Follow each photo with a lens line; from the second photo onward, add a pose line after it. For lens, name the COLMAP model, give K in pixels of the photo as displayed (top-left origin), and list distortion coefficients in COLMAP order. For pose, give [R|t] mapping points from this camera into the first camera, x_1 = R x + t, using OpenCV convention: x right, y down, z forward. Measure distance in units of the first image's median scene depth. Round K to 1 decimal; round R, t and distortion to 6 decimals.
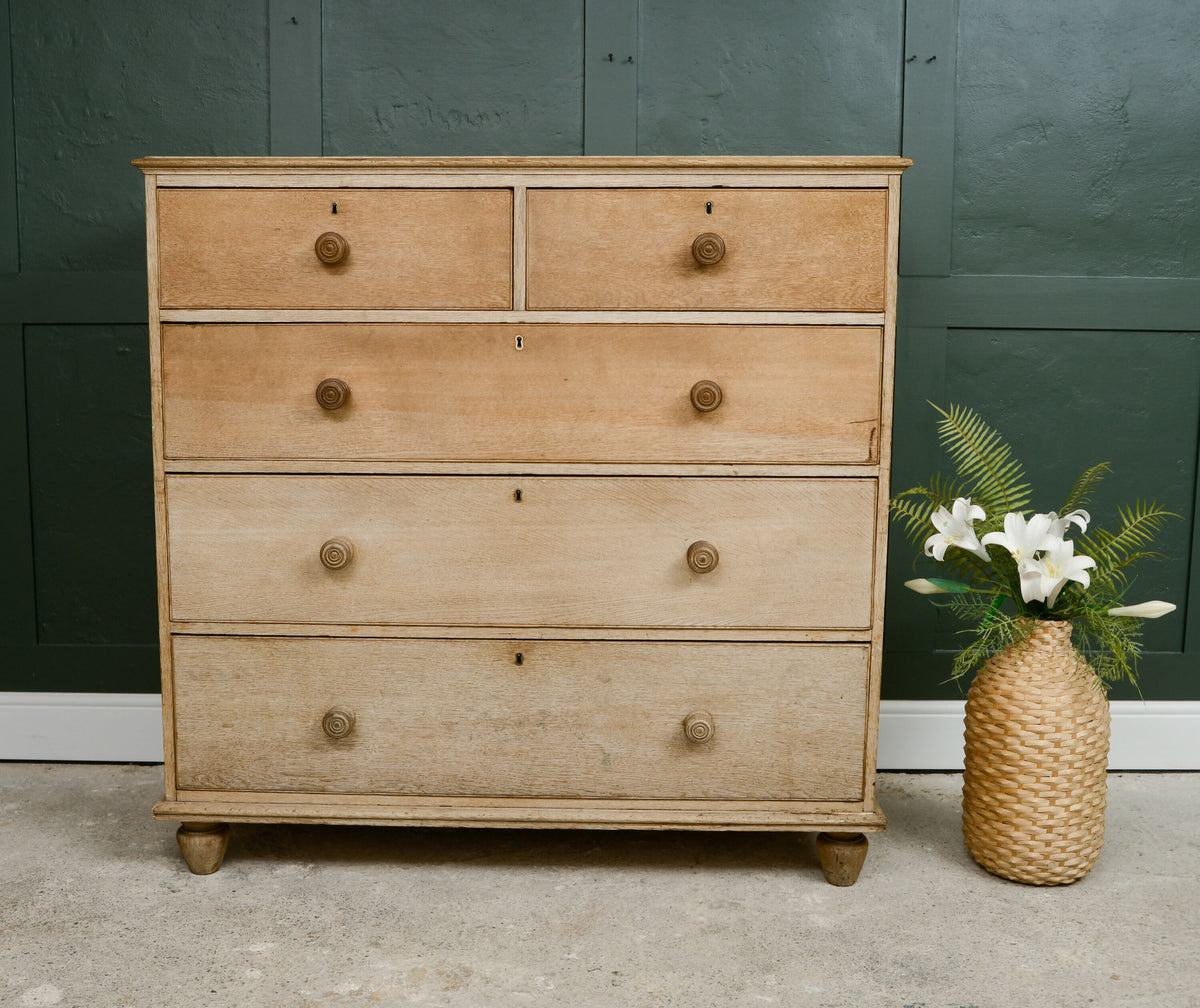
lens RADIAL K [[1485.0, 0, 547.1], [0, 1485.0, 505.2], [0, 0, 1]] dist [-0.121672, 0.135196]
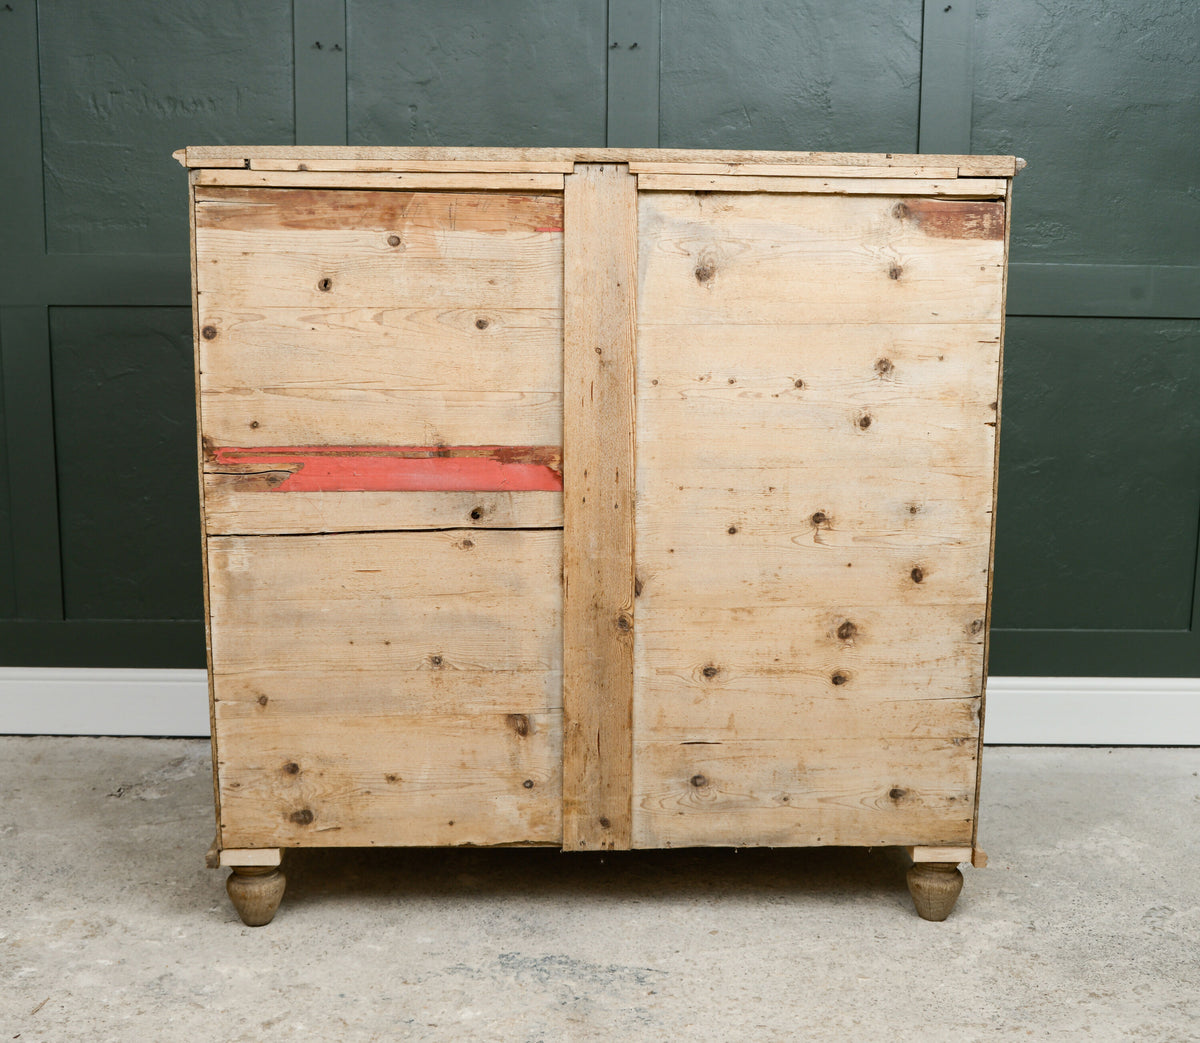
lens RADIAL K [[1641.3, 0, 577.8], [0, 1641.3, 524.5], [0, 0, 1]] dist [-0.077312, 0.041533]
pose [[0.999834, 0.001401, 0.018171, 0.202406], [-0.002120, 0.999213, 0.039613, -0.017584], [-0.018101, -0.039645, 0.999050, -0.143793]]
